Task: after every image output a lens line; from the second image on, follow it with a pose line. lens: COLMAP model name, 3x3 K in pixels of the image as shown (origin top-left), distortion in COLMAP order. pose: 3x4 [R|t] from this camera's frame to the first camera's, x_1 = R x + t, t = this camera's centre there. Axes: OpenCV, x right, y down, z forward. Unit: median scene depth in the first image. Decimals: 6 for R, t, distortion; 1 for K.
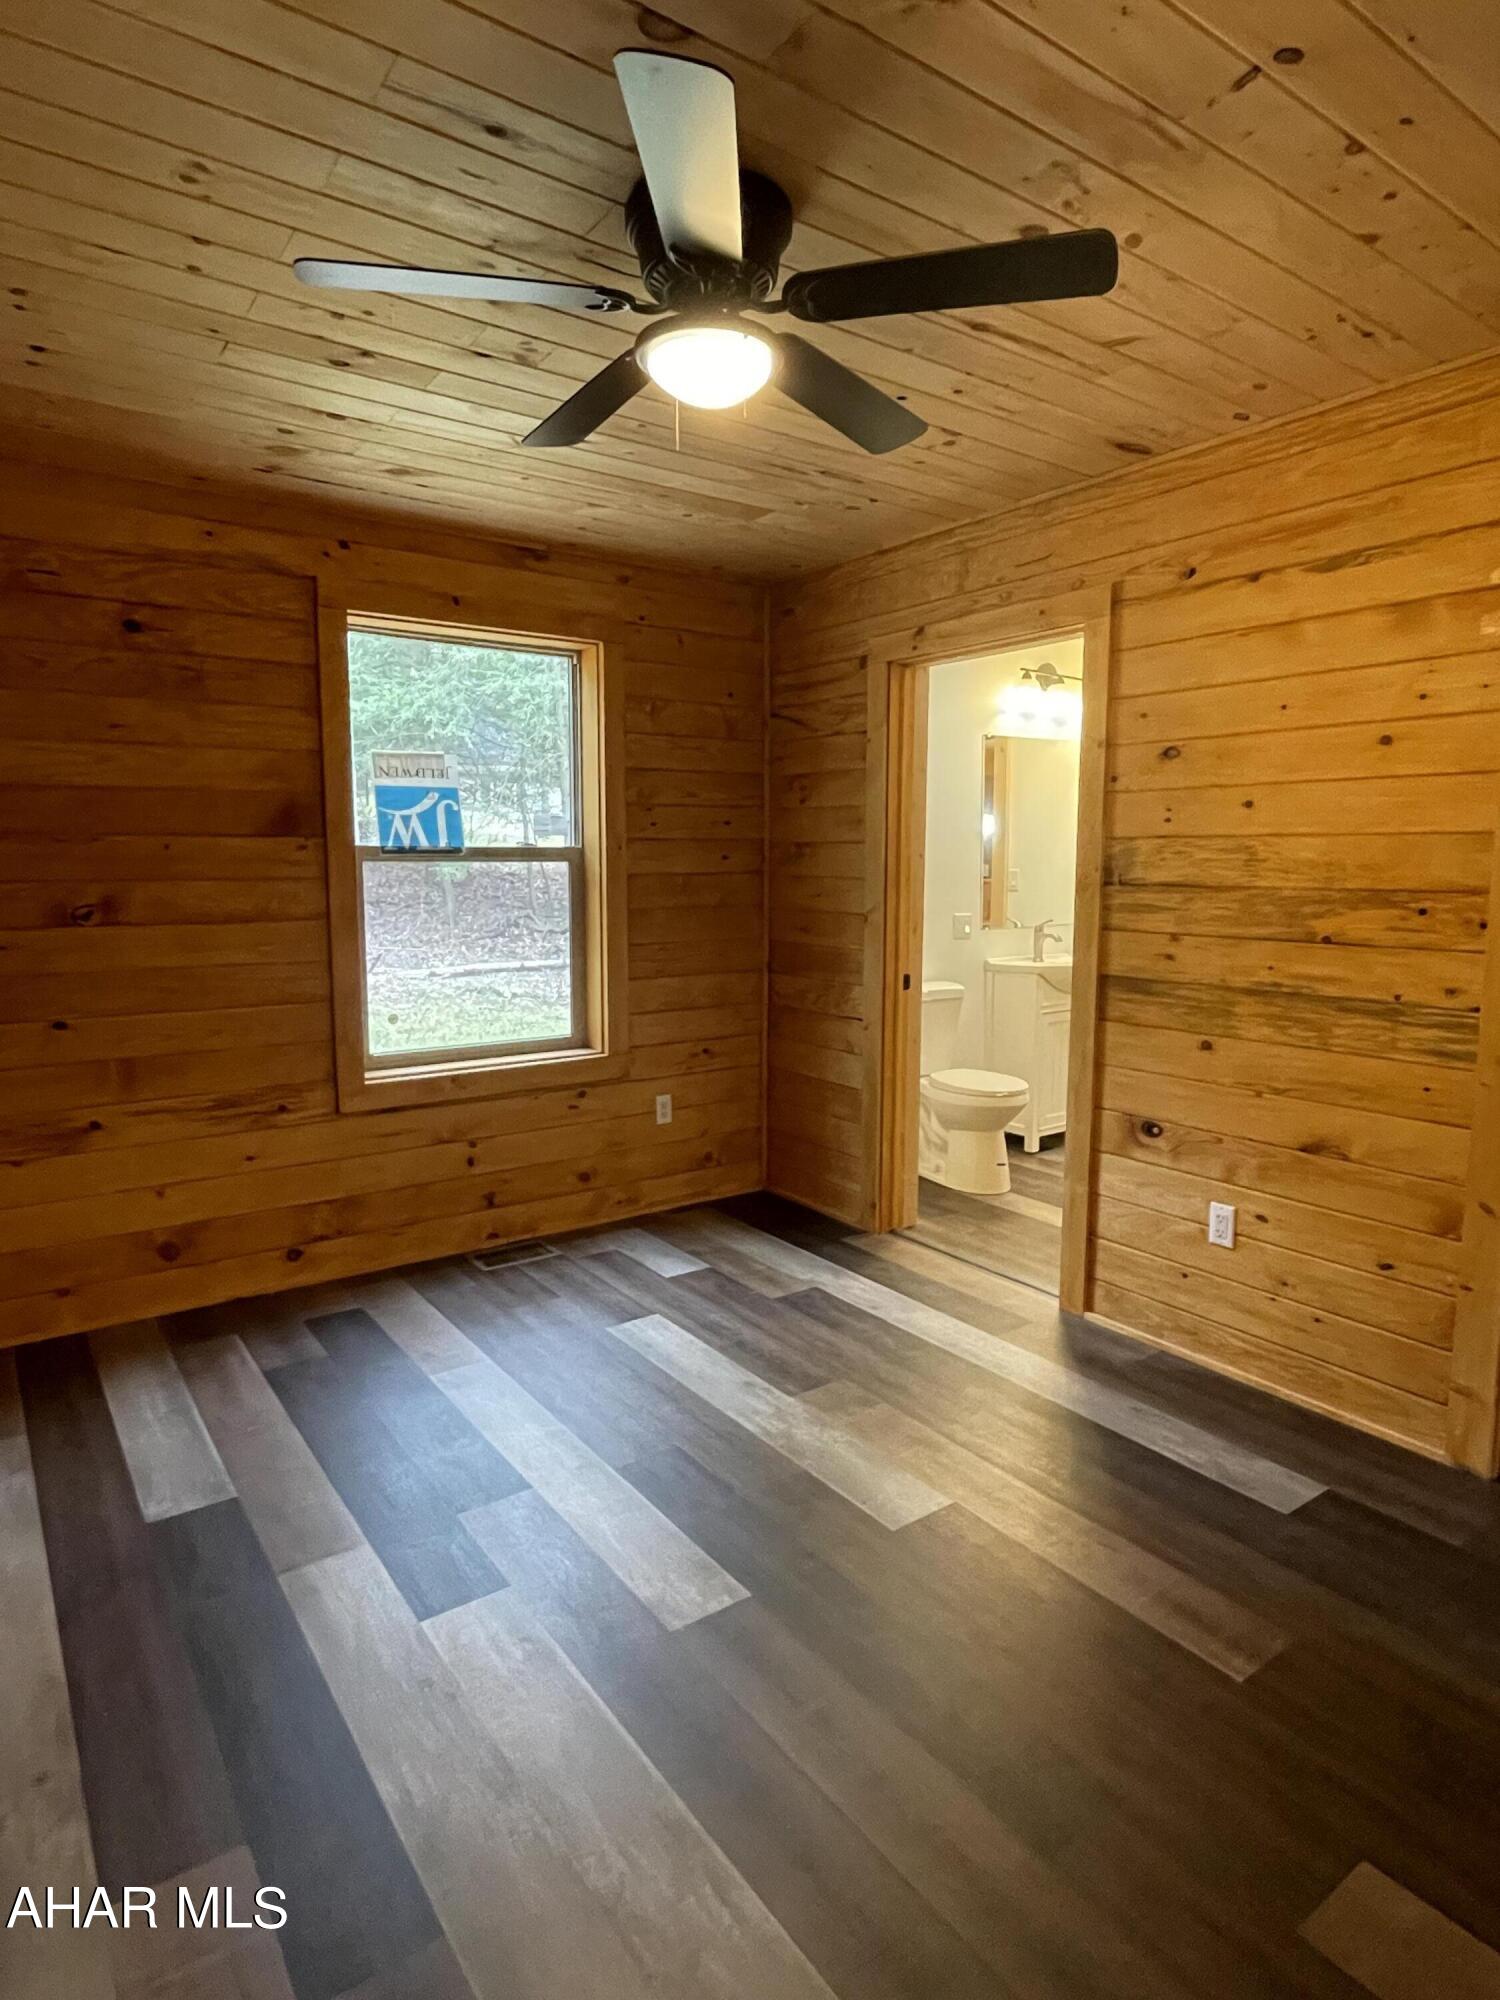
lens RADIAL K [[1127.0, 0, 750.0], [0, 1127.0, 1000.0], [0, 0, 1]] dist [-0.007490, 0.000158]
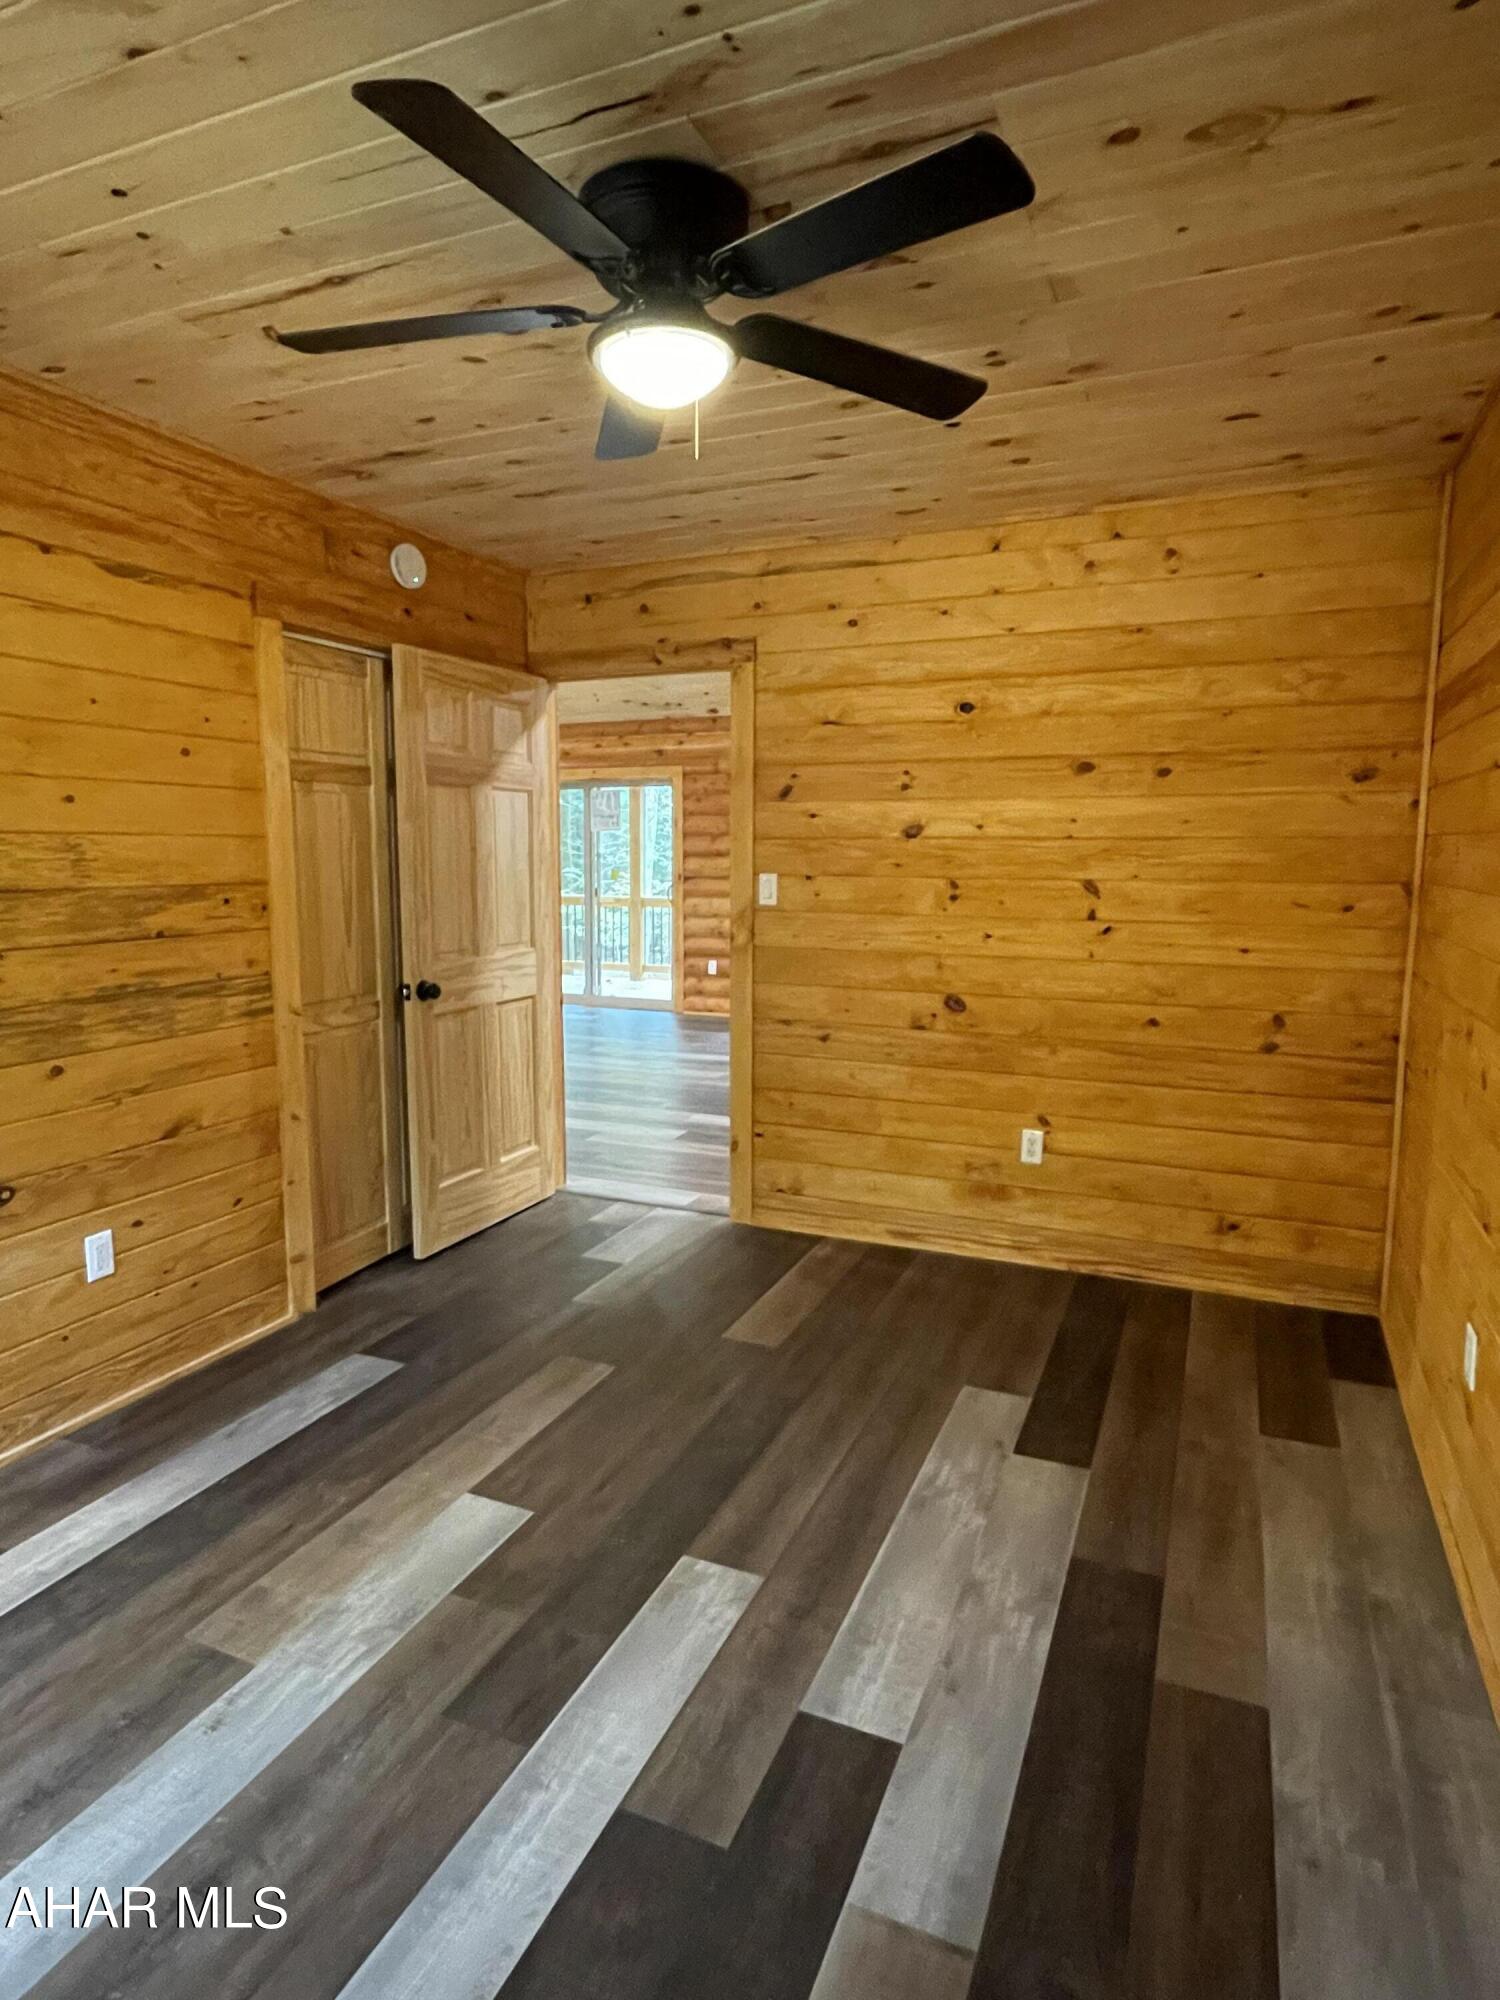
lens RADIAL K [[1127.0, 0, 750.0], [0, 1127.0, 1000.0], [0, 0, 1]] dist [-0.007490, 0.000158]
pose [[-0.520986, -0.117423, 0.845450, -0.661137], [0.100364, 0.975194, 0.197290, -0.143122], [-0.847644, 0.187638, -0.496277, 1.043992]]
